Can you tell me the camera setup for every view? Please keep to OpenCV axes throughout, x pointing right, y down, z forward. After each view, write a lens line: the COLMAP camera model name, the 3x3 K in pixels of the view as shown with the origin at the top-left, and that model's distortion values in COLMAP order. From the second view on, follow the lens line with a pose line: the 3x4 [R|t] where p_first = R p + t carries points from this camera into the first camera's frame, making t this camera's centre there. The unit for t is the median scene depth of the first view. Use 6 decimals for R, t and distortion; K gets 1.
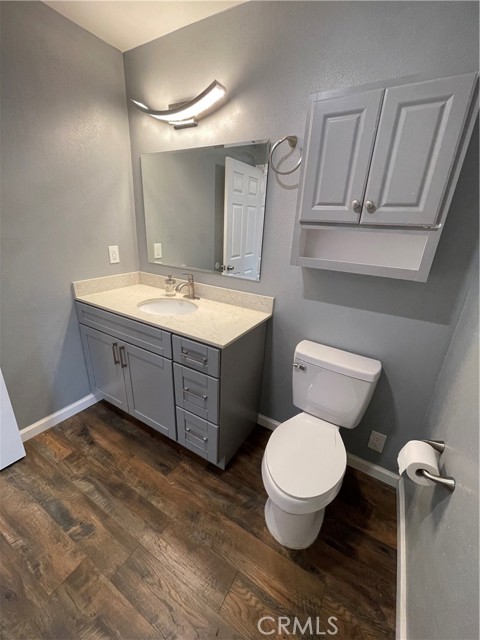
lens RADIAL K [[259.8, 0, 245.6], [0, 259.8, 319.4], [0, 0, 1]] dist [-0.003648, 0.000850]
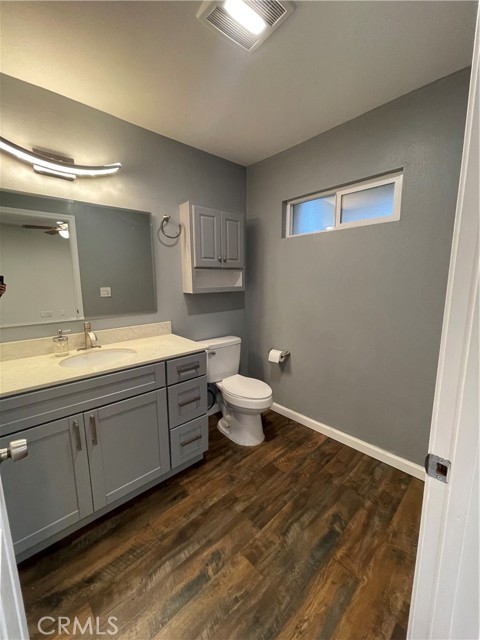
lens RADIAL K [[243.7, 0, 245.1], [0, 243.7, 319.4], [0, 0, 1]] dist [-0.000081, 0.000484]
pose [[0.284807, -0.209707, 0.935365, -1.127867], [0.355986, 0.929134, 0.099916, -0.096054], [-0.890033, 0.304520, 0.339277, 0.255890]]
